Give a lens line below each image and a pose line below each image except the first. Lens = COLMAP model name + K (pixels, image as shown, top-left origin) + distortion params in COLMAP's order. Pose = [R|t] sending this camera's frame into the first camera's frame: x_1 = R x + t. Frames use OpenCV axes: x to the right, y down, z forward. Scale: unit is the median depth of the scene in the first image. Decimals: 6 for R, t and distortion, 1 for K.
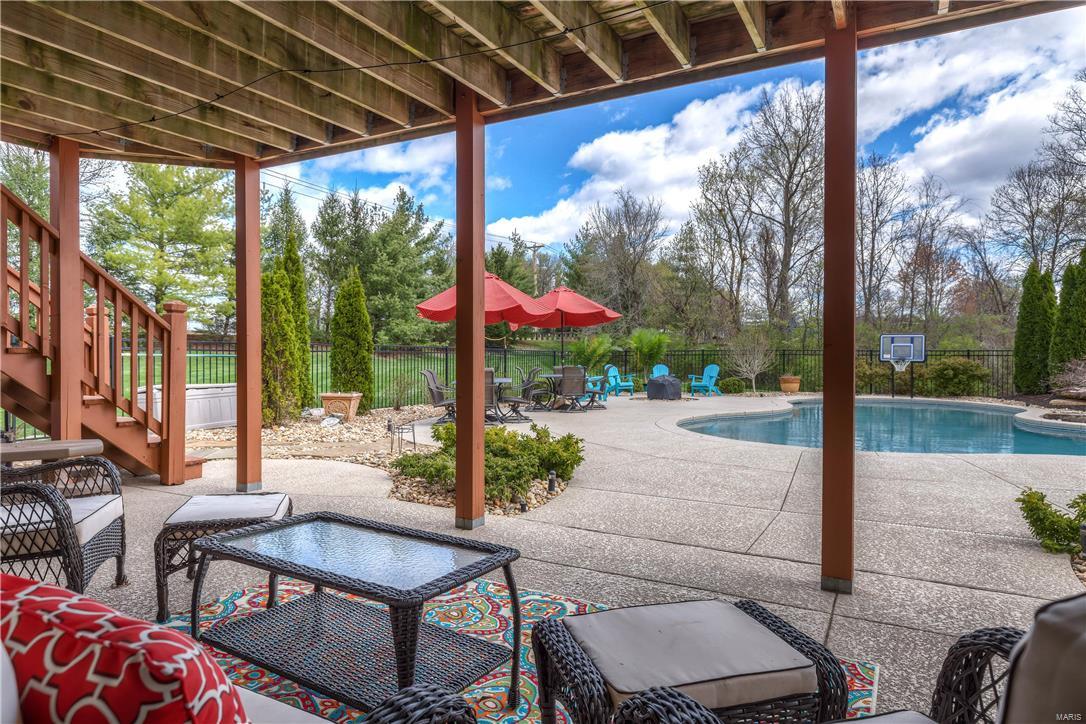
lens RADIAL K [[642.8, 0, 545.7], [0, 642.8, 362.2], [0, 0, 1]] dist [-0.002707, -0.001391]
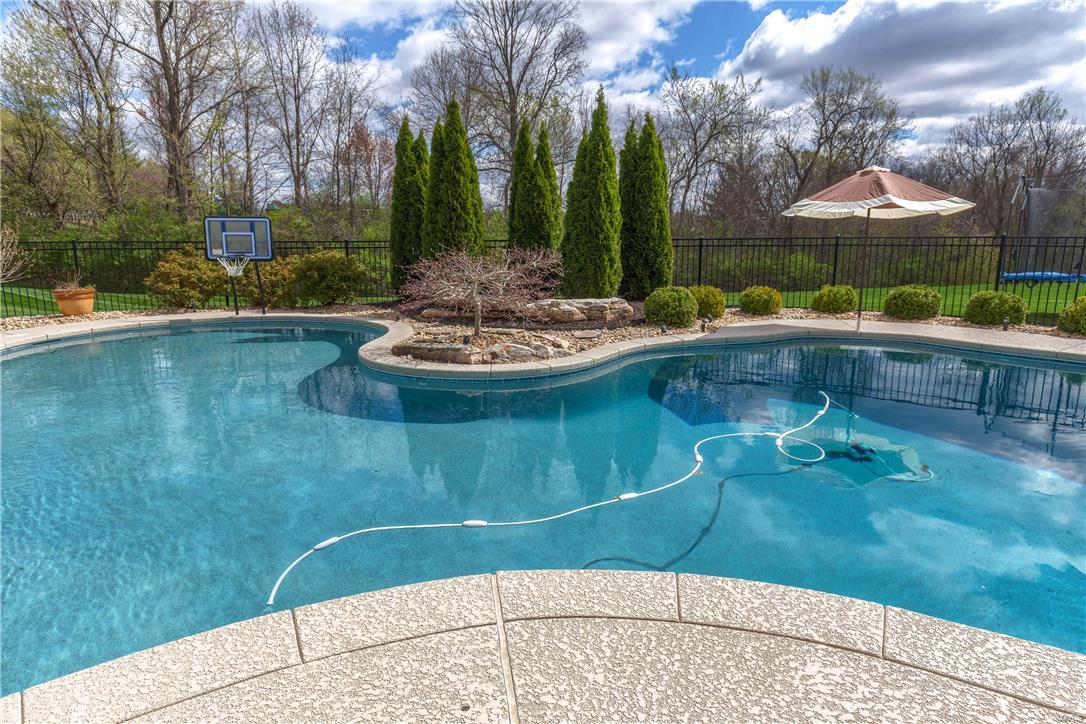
lens RADIAL K [[642.8, 0, 540.9], [0, 642.8, 360.8], [0, 0, 1]] dist [-0.002707, -0.001391]
pose [[0.723592, -0.130082, 0.677859, 0.318873], [0.011958, 0.984296, 0.176123, -0.011415], [-0.690124, -0.119335, 0.713784, 0.312608]]
